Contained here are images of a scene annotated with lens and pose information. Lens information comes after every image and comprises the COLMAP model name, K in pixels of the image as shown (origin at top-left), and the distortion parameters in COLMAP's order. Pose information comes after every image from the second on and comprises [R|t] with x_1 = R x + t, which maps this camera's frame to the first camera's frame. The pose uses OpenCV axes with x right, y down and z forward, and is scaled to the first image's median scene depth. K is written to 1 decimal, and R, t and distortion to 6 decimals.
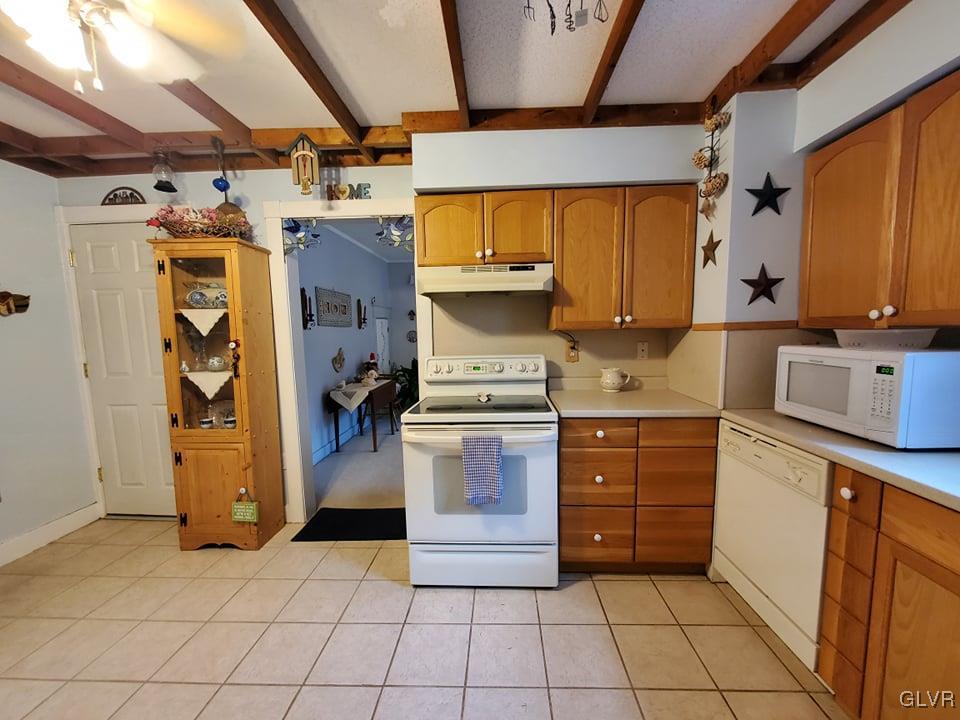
lens RADIAL K [[378.5, 0, 487.3], [0, 378.5, 370.6], [0, 0, 1]] dist [0.001287, -0.003233]
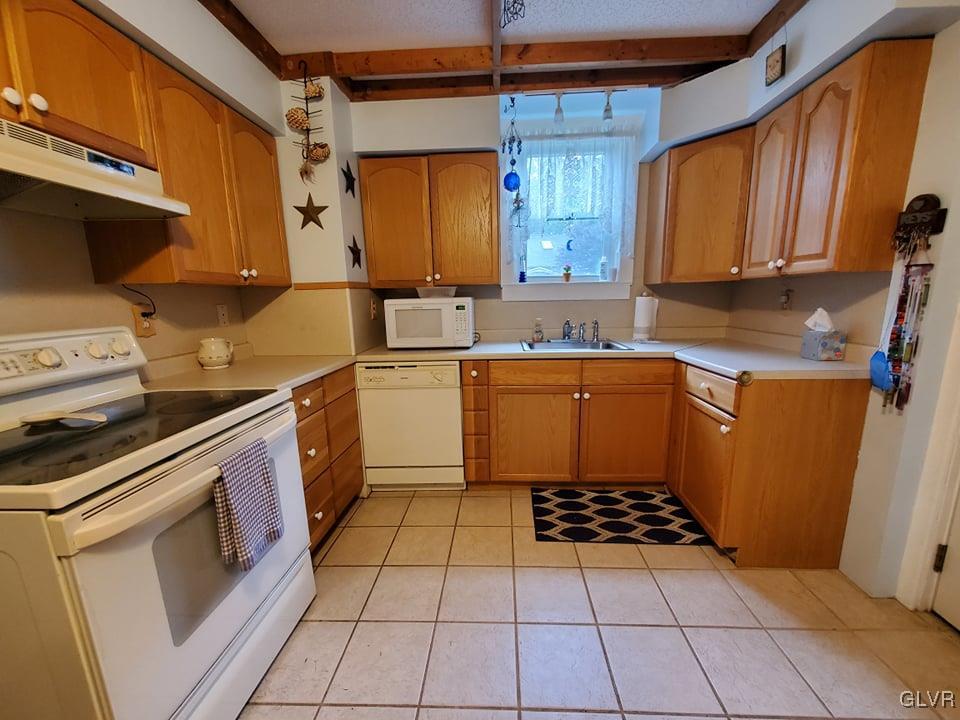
lens RADIAL K [[378.5, 0, 487.3], [0, 378.5, 370.6], [0, 0, 1]] dist [0.001287, -0.003233]
pose [[0.003433, -0.176824, 0.984237, -0.568486], [0.130938, 0.975848, 0.174860, -0.004670], [-0.991385, 0.128274, 0.026503, 0.561620]]
